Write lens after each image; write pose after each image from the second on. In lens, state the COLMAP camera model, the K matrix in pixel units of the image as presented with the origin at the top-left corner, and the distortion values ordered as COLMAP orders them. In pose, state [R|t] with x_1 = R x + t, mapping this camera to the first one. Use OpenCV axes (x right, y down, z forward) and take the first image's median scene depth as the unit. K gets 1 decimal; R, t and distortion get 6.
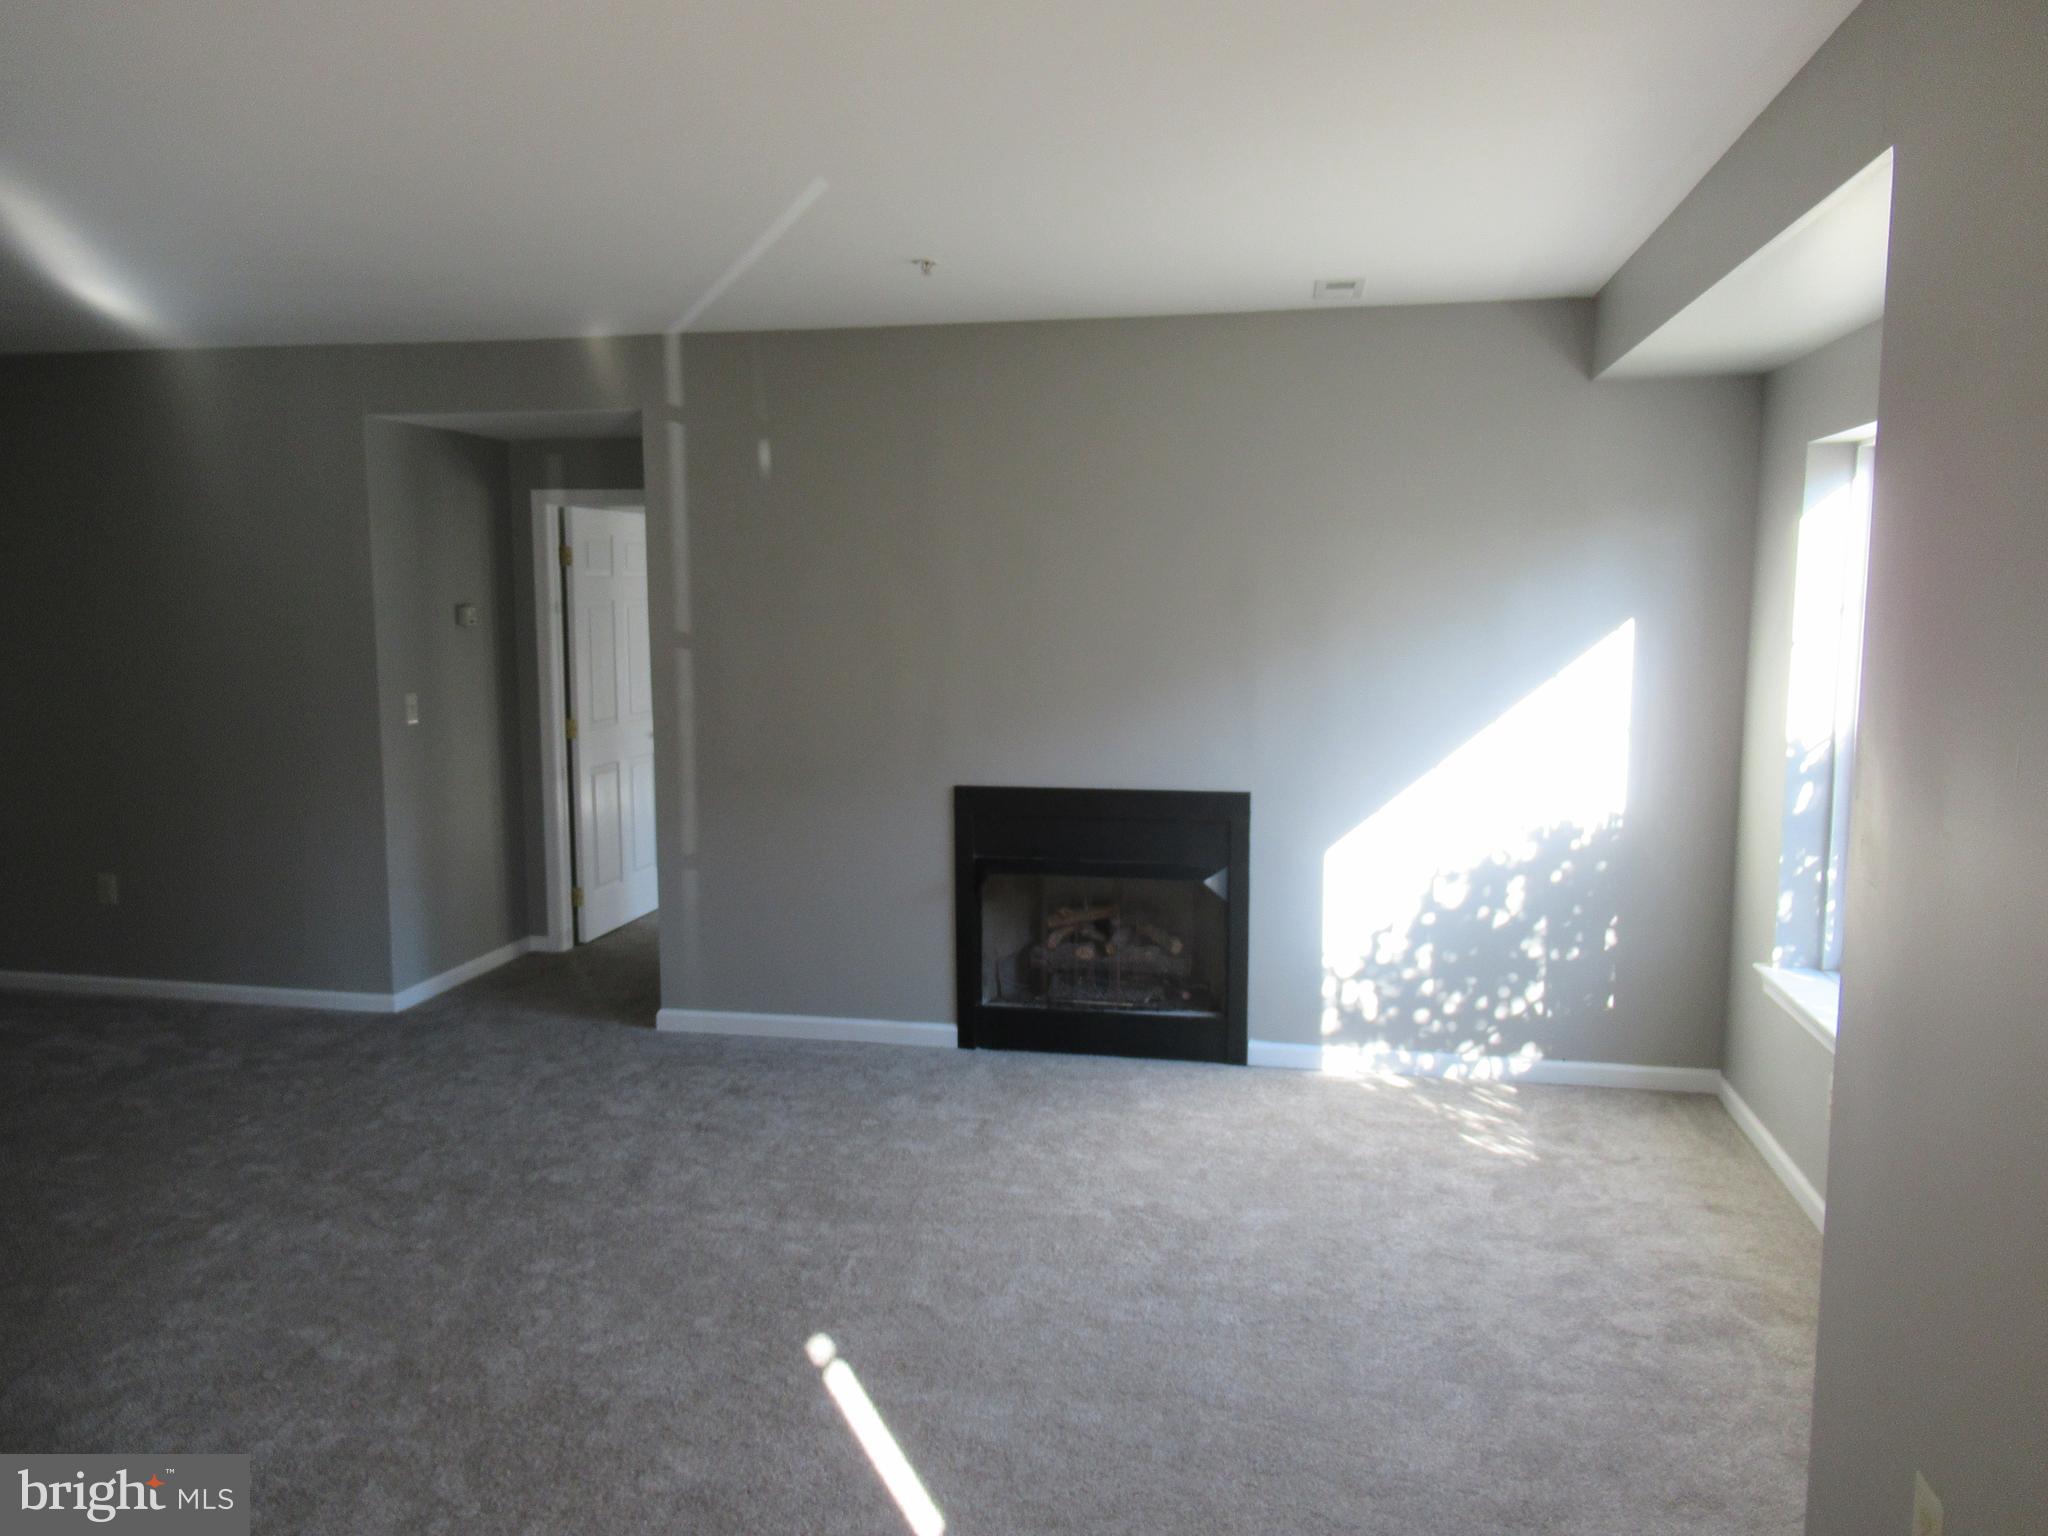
lens RADIAL K [[1530.2, 0, 1024.0], [0, 1530.2, 768.0], [0, 0, 1]] dist [-0.008038, 0.006149]
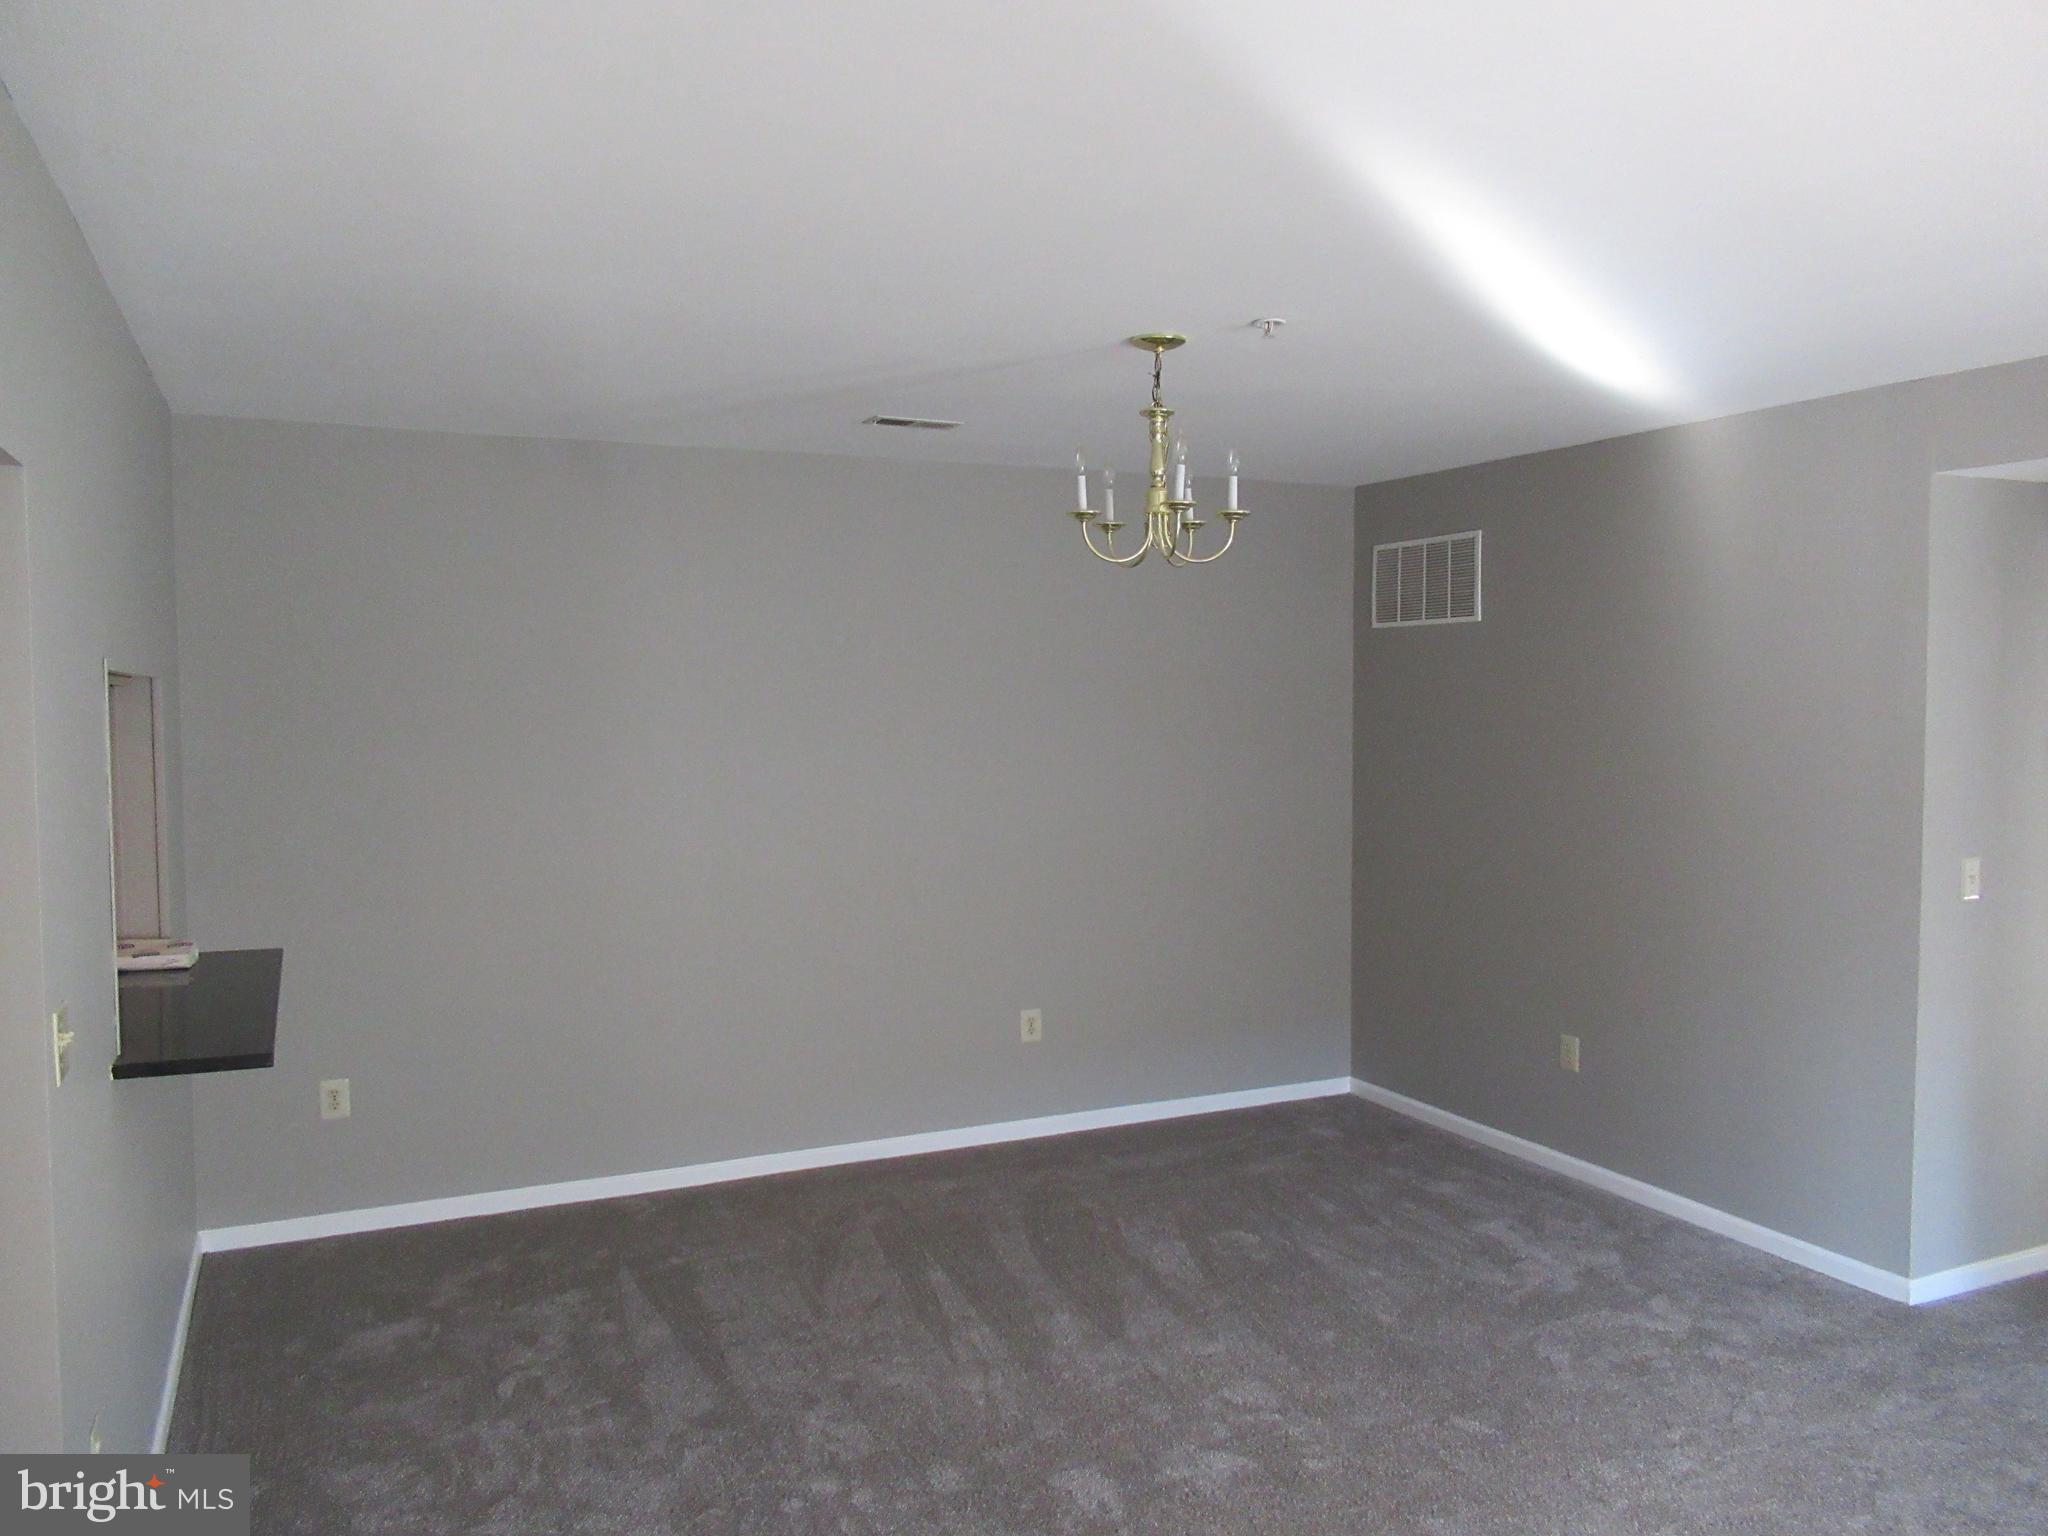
lens RADIAL K [[1530.2, 0, 1024.0], [0, 1530.2, 768.0], [0, 0, 1]] dist [-0.008038, 0.006149]
pose [[0.593973, 0.037617, -0.803605, -0.106548], [-0.094893, 0.995209, -0.023553, -0.035548], [0.798869, 0.090246, 0.594697, 0.253273]]
